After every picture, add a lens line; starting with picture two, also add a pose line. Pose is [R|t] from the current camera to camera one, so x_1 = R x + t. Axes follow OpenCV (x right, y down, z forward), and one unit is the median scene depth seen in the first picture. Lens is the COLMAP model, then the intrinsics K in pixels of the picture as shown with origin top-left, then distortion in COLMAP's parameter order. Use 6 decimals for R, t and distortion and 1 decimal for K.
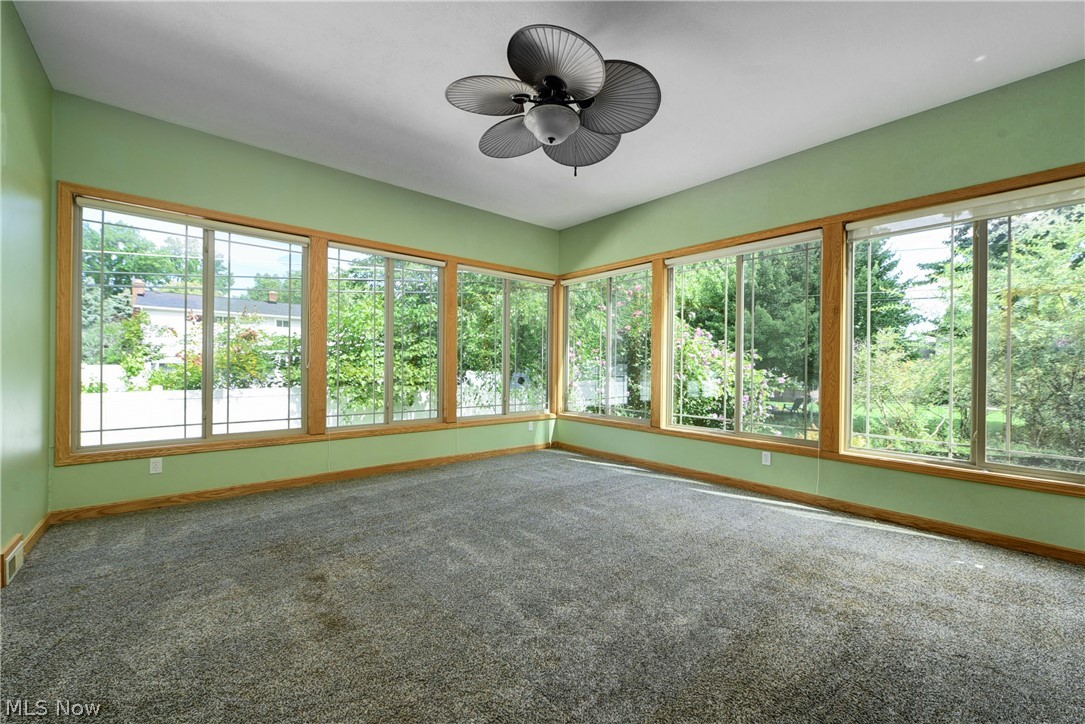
lens RADIAL K [[434.5, 0, 545.0], [0, 434.5, 367.2], [0, 0, 1]] dist [-0.009017, -0.000535]
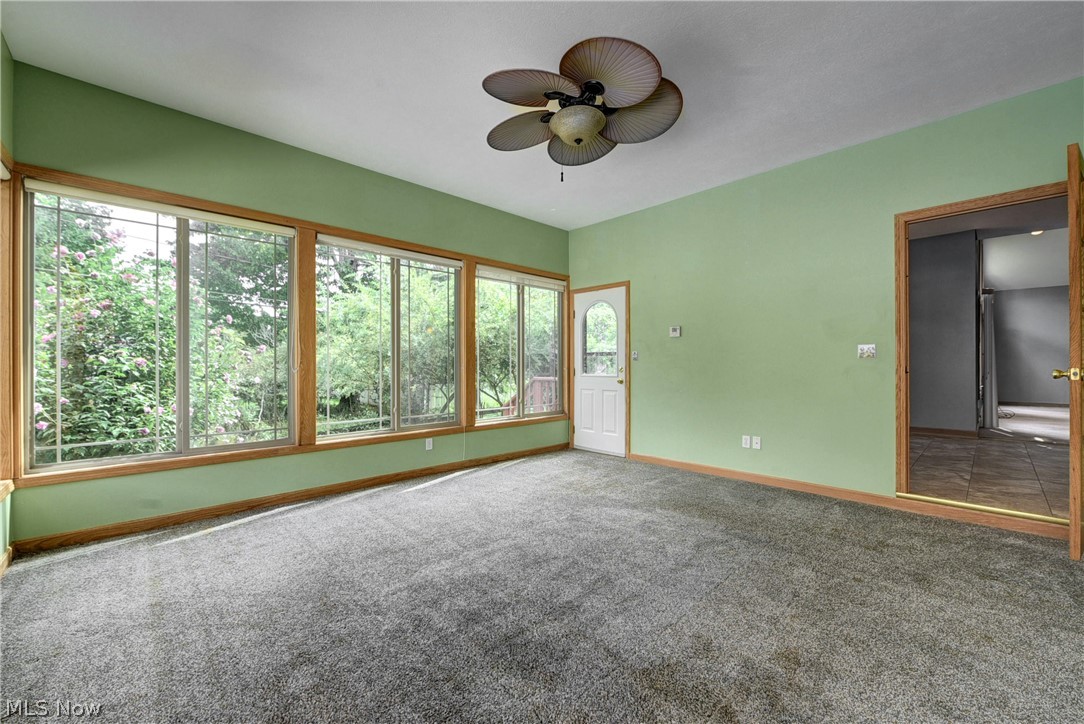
lens RADIAL K [[434.1, 0, 544.5], [0, 434.1, 367.2], [0, 0, 1]] dist [-0.009017, -0.000535]
pose [[-0.064668, -0.016114, 0.997777, -0.601271], [0.005938, 0.999846, 0.016532, -0.011077], [-0.997889, 0.006994, -0.064562, 0.697291]]
